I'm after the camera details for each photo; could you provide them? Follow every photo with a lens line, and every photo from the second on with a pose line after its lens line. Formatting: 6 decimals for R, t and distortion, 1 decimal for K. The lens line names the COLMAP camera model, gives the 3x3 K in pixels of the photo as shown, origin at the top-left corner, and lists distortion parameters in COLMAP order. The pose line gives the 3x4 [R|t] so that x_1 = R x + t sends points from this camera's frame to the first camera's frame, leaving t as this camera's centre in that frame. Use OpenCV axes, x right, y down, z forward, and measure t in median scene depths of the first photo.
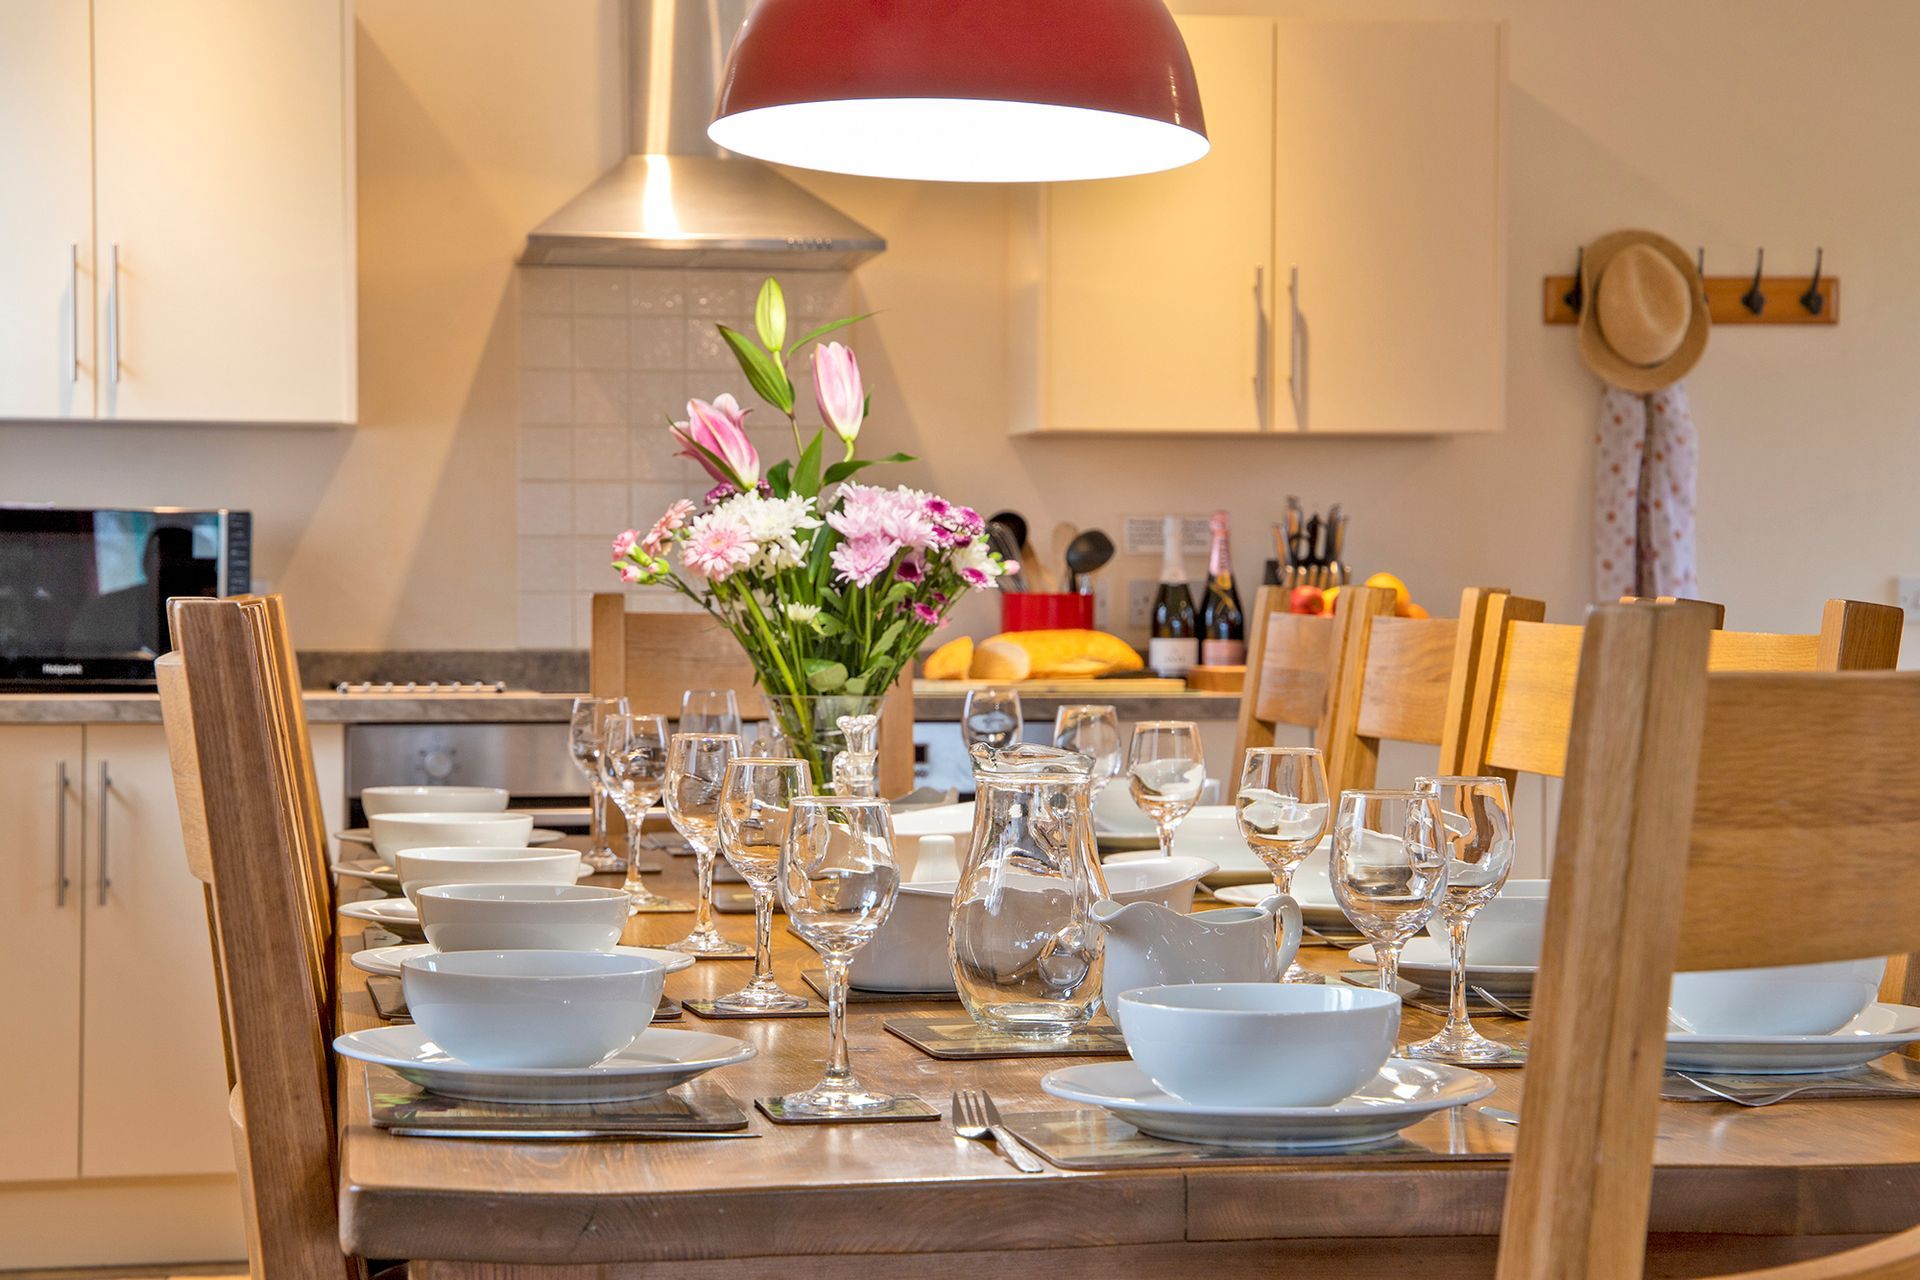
lens RADIAL K [[4099.3, 0, 958.6], [0, 4099.3, 732.5], [0, 0, 1]] dist [0.398139, 0.584261]
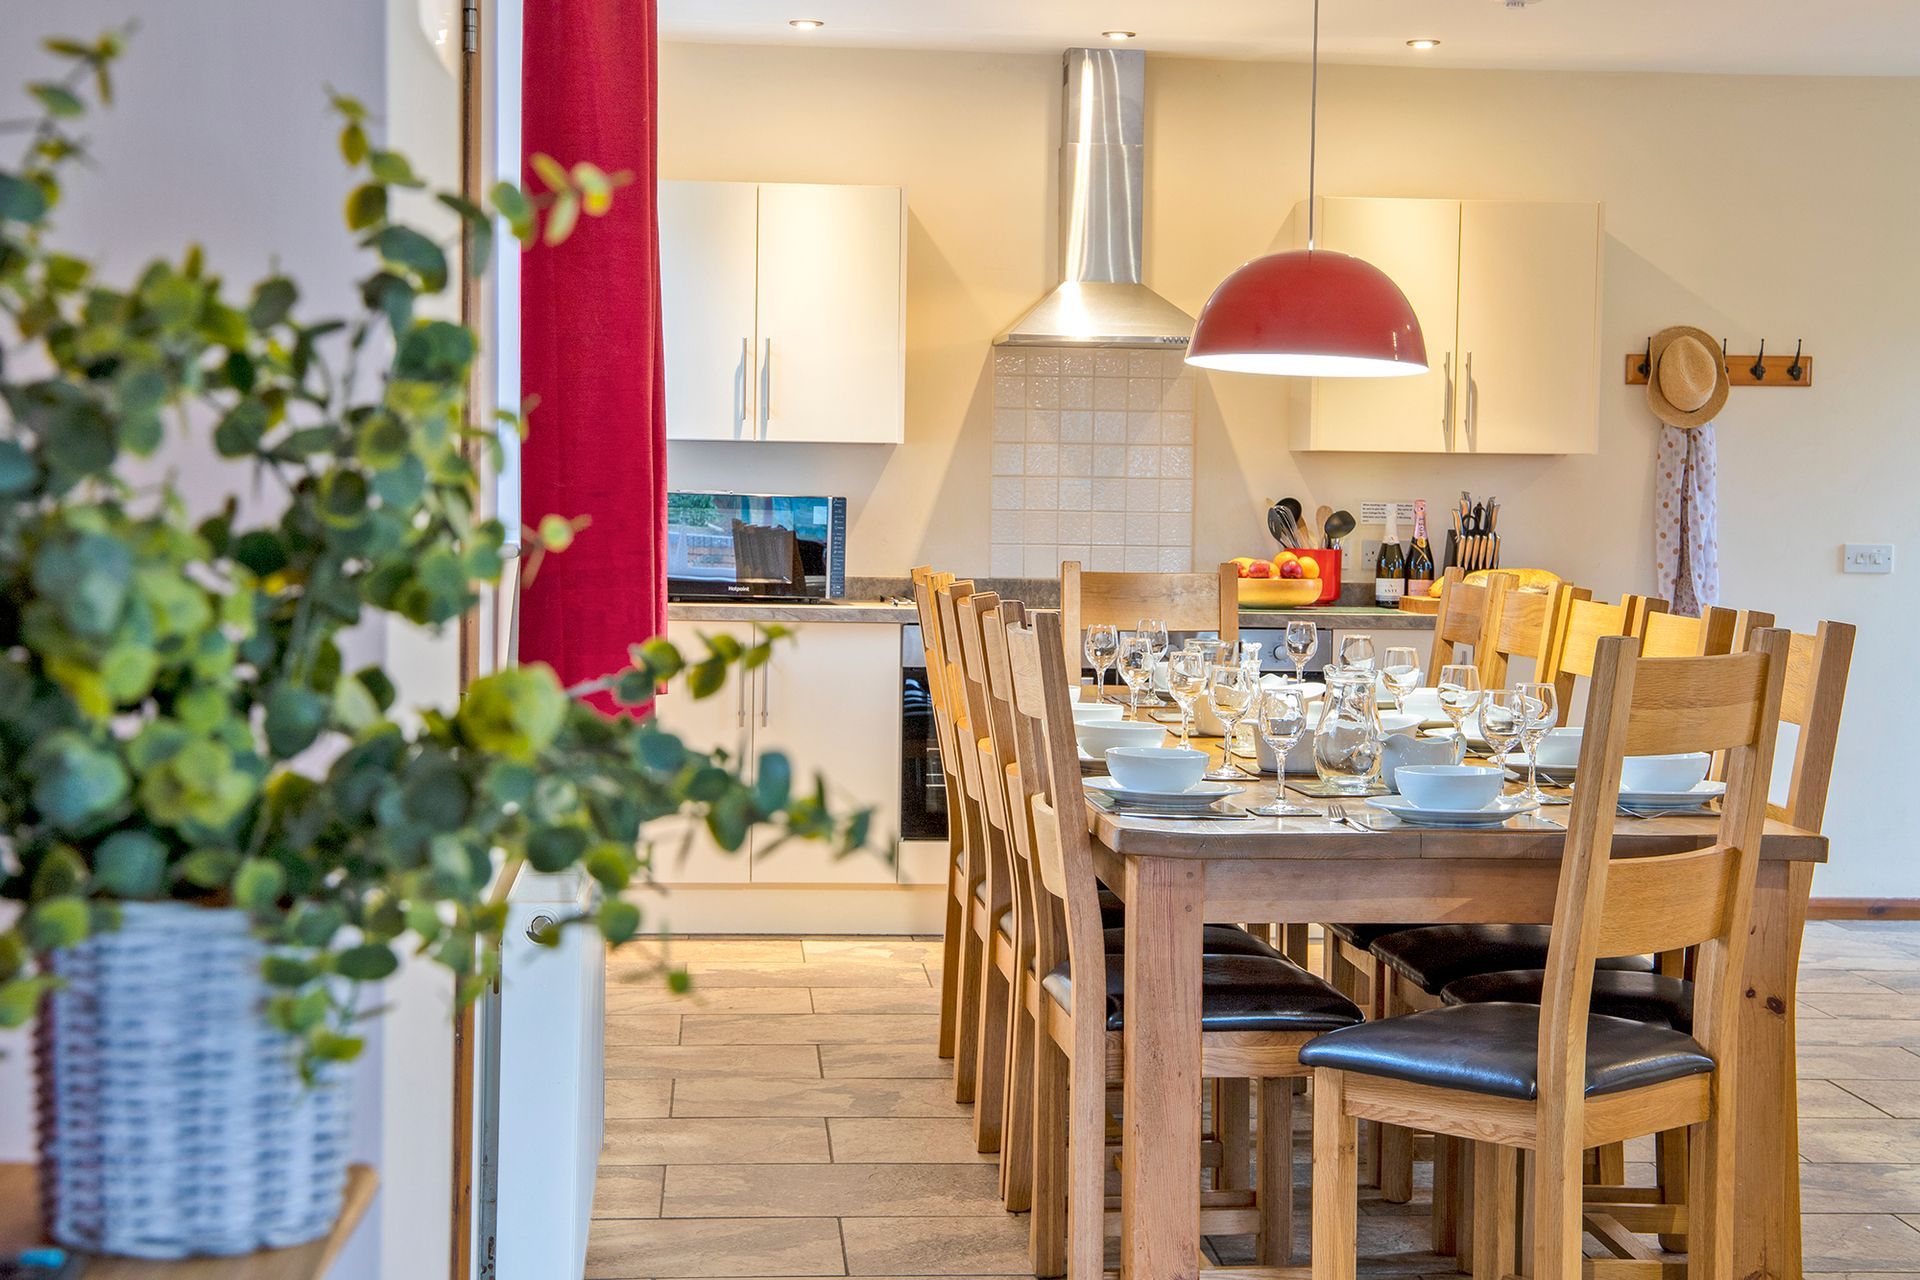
lens RADIAL K [[4459.6, 0, 897.0], [0, 4459.6, 637.5], [0, 0, 1]] dist [0.338436, -0.396971]
pose [[0.998879, 0.018883, -0.043401, -0.067547], [-0.018149, 0.999686, 0.017260, -0.027203], [0.043714, -0.016453, 0.998909, -0.808201]]
